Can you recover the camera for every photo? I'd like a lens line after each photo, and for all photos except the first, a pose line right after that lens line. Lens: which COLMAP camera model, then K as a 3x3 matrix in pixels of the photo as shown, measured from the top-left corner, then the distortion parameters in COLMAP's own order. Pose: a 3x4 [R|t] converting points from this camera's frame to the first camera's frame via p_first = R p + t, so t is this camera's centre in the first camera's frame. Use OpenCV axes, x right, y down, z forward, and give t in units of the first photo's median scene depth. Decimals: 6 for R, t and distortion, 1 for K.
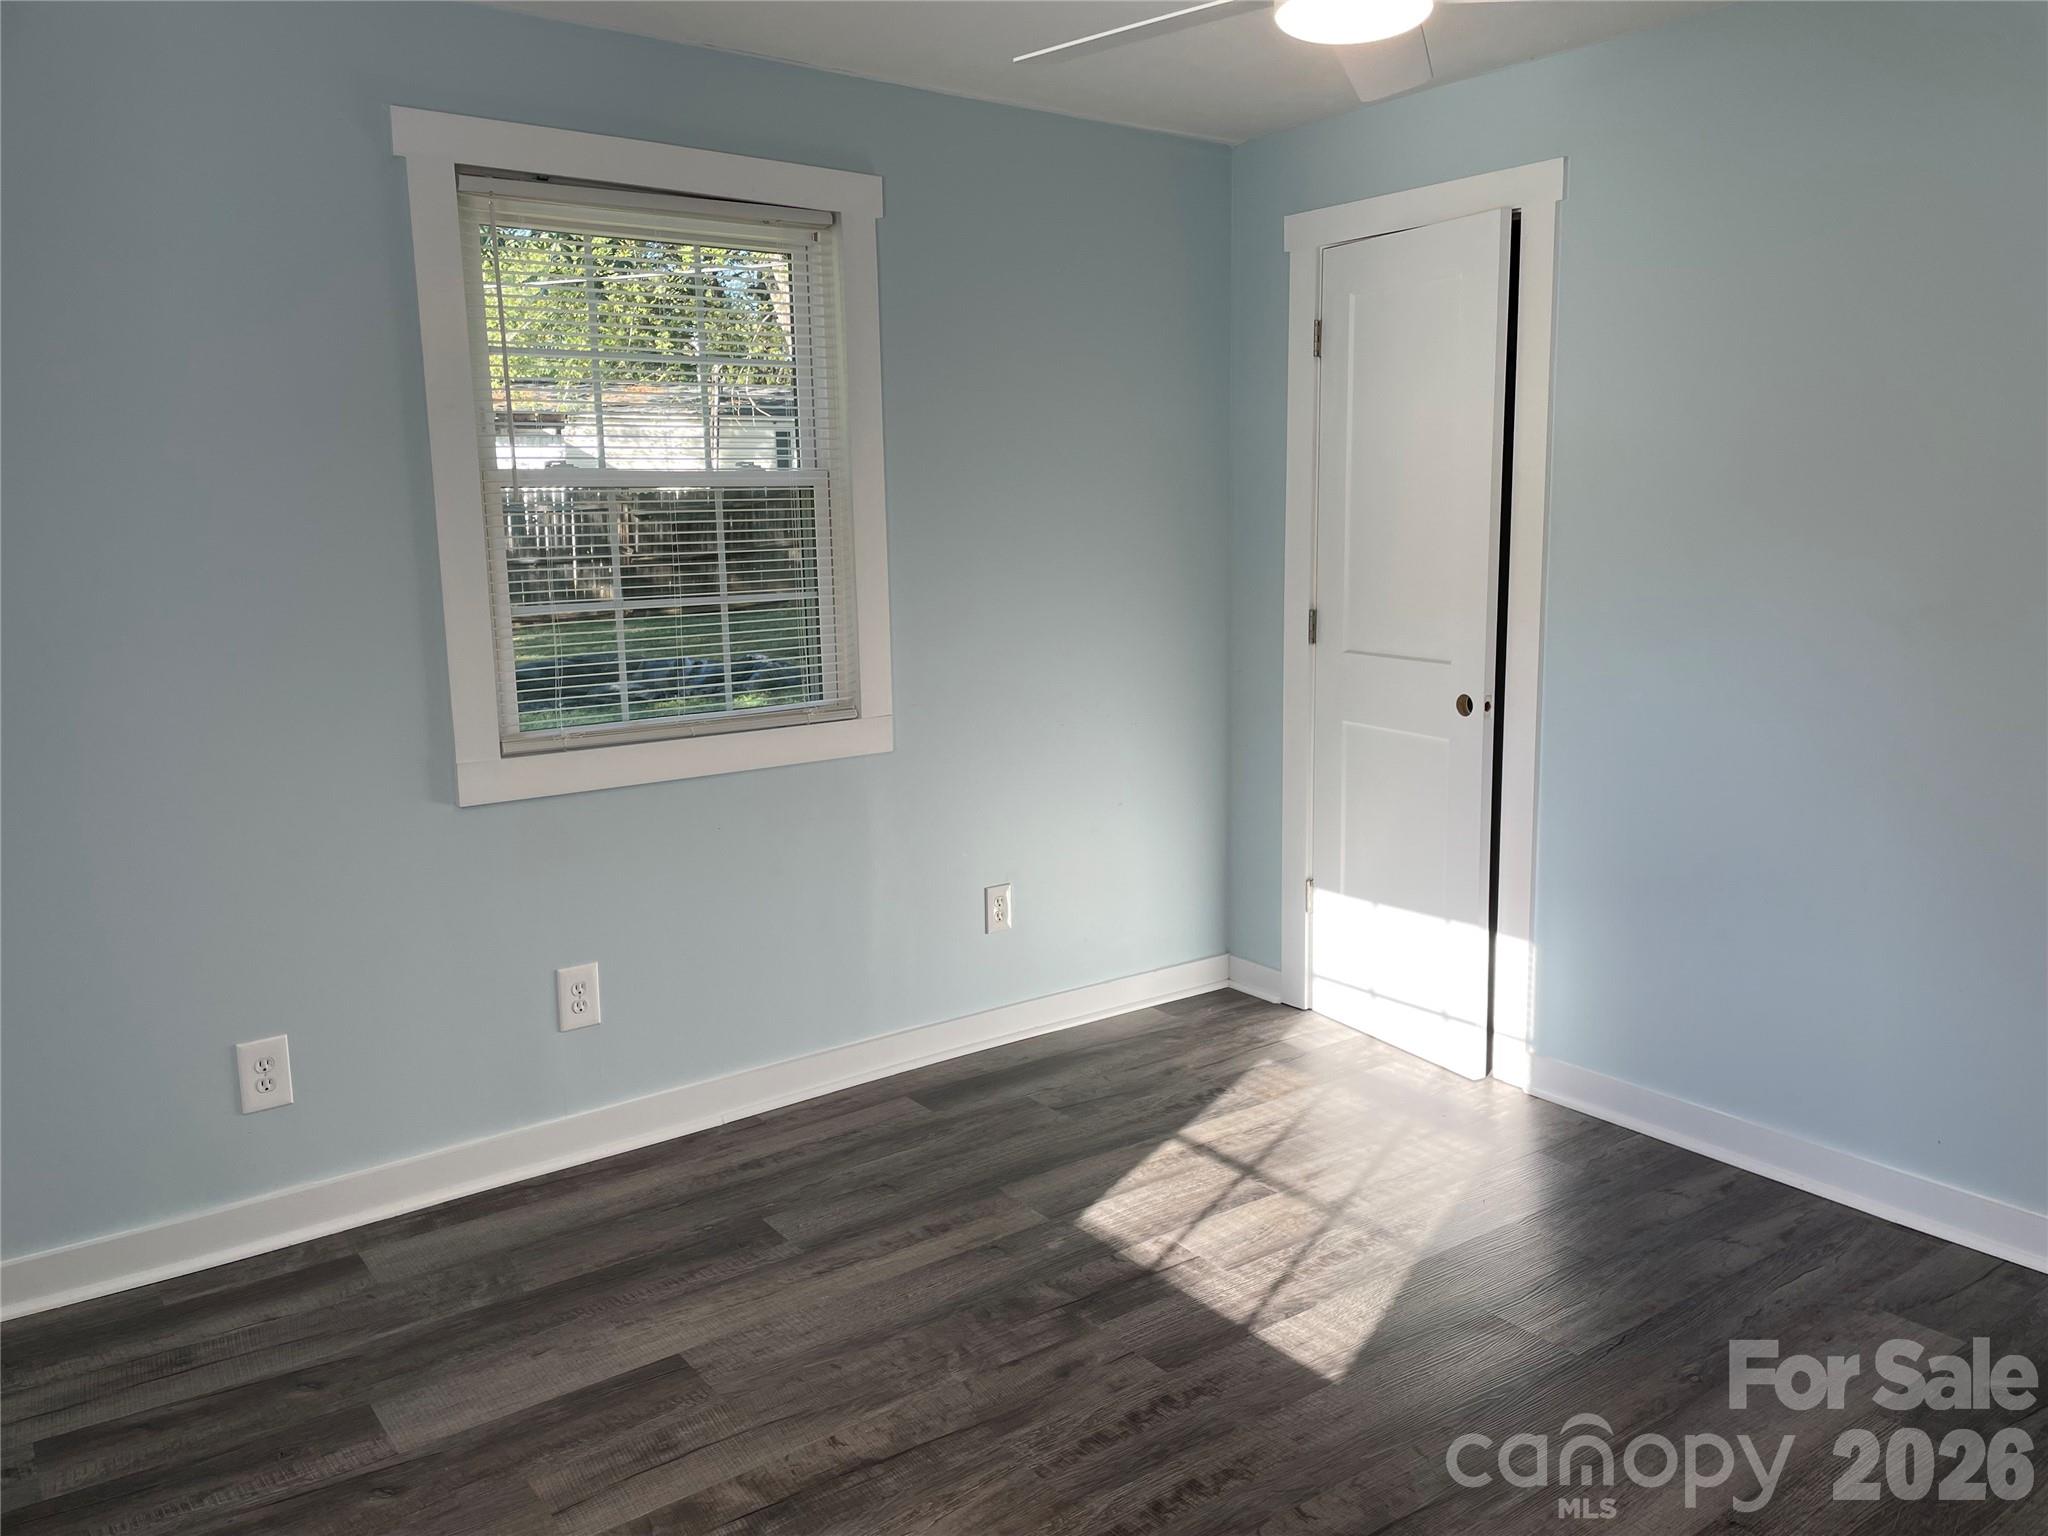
lens RADIAL K [[1530.8, 0, 1026.2], [0, 1530.8, 770.5], [0, 0, 1]] dist [0.075483, -0.101204]
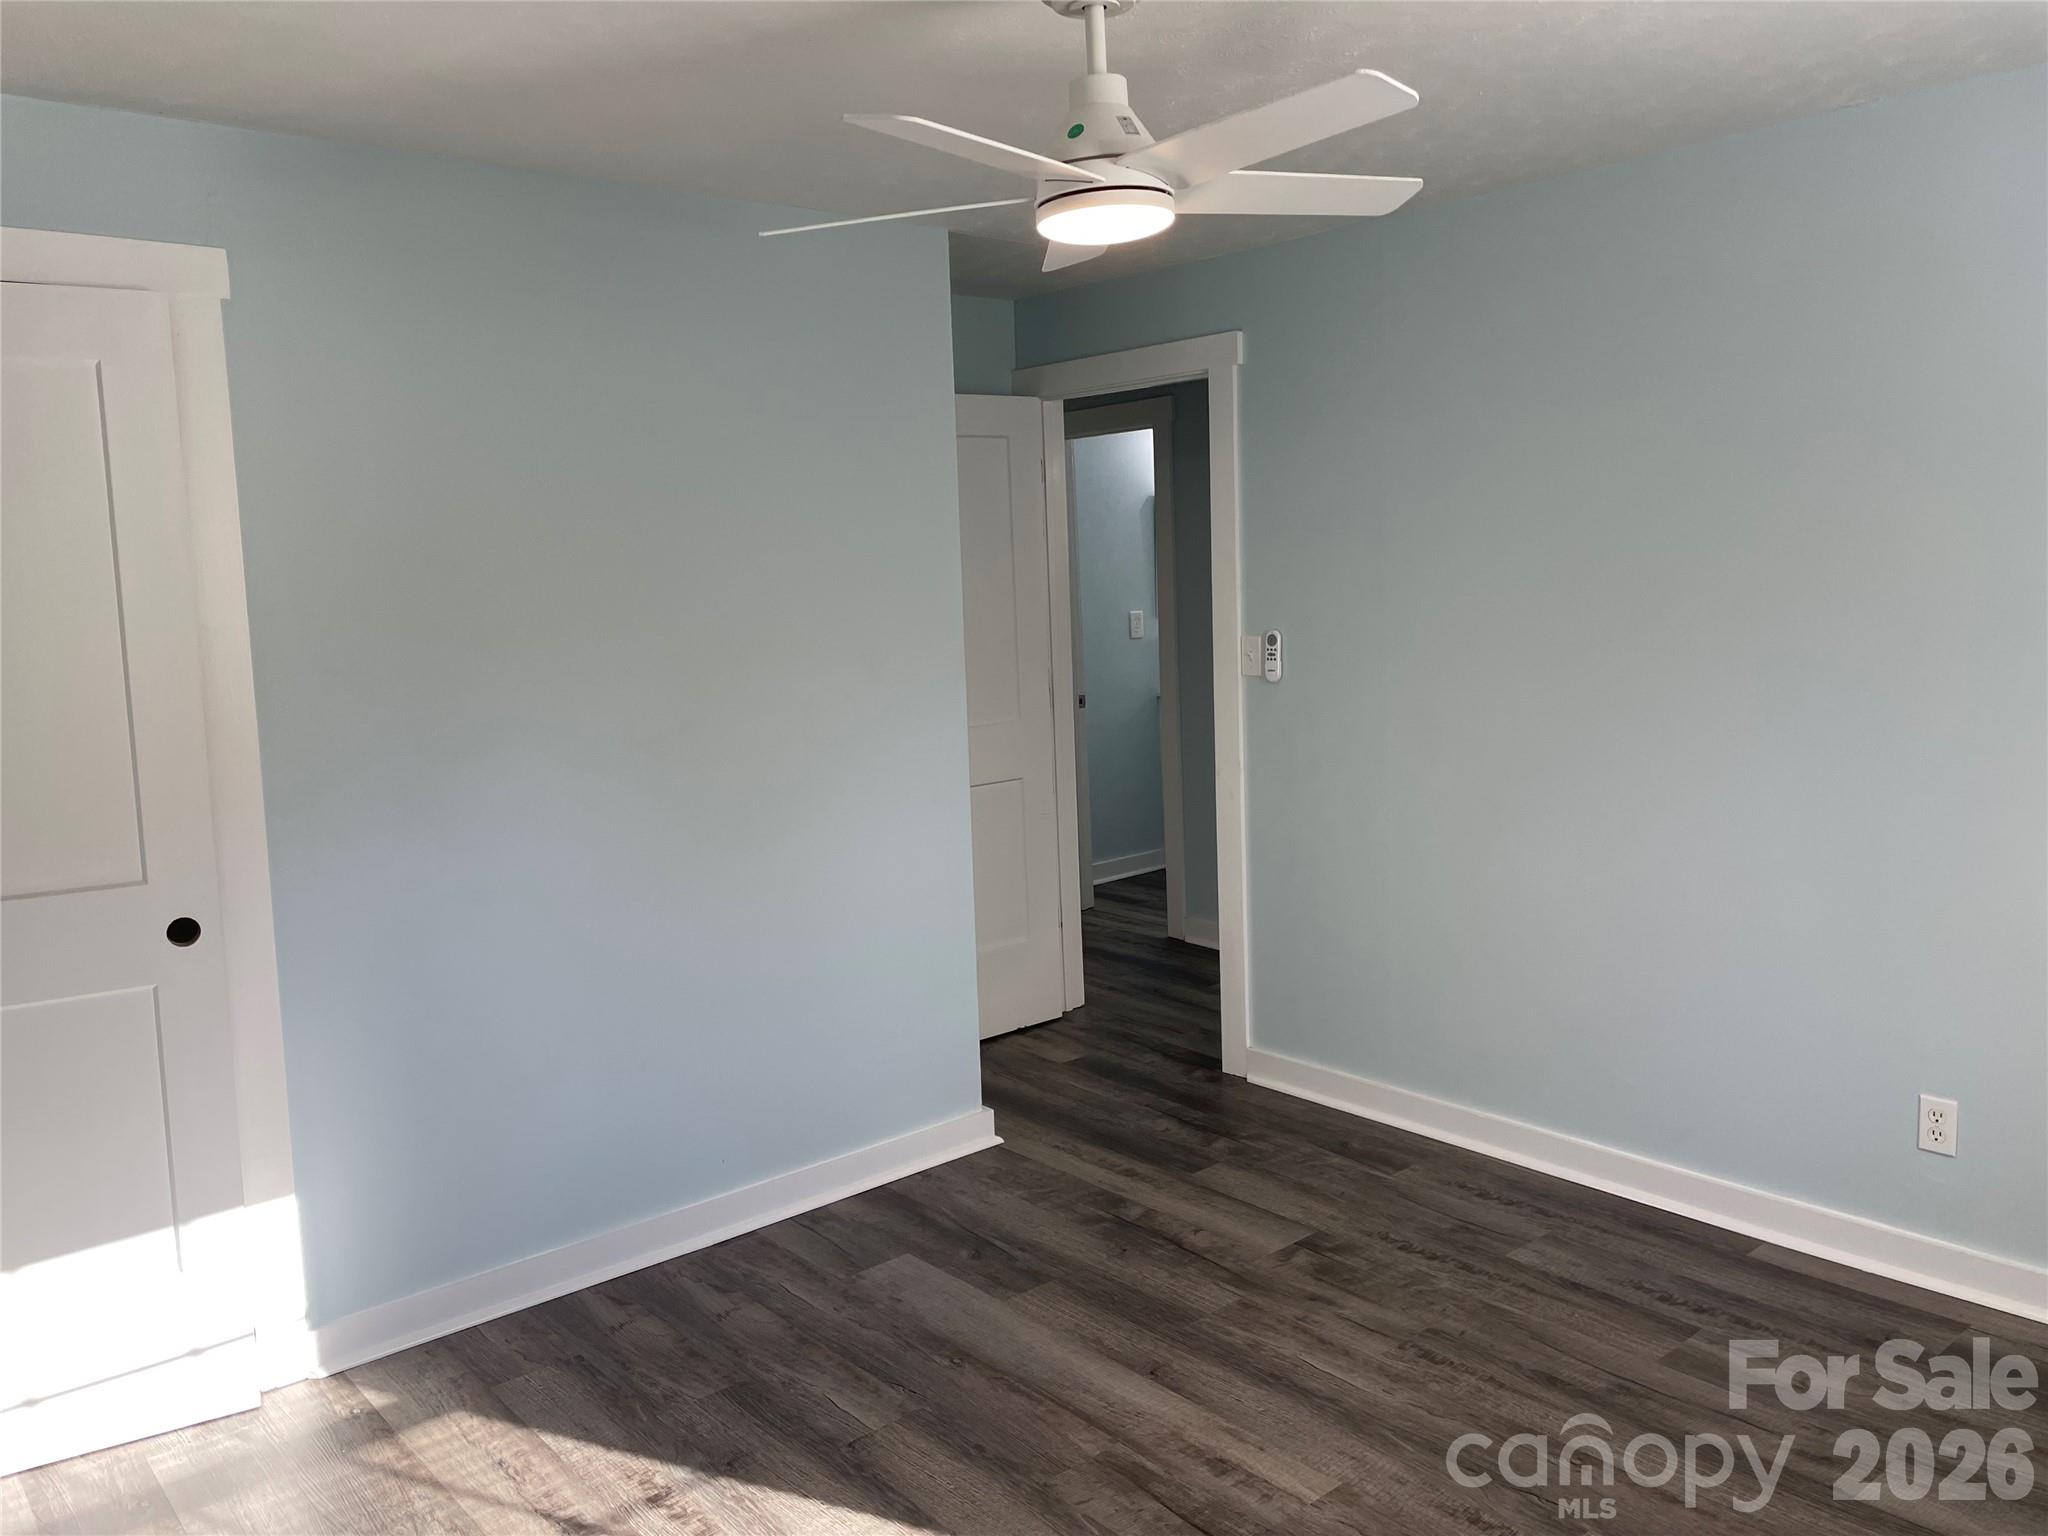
lens RADIAL K [[1530.8, 0, 1026.2], [0, 1530.8, 770.5], [0, 0, 1]] dist [0.075483, -0.101204]
pose [[-0.119421, -0.079828, 0.989629, -0.584802], [0.187958, 0.976920, 0.101484, -0.134086], [-0.974890, 0.198128, -0.101660, 0.786174]]
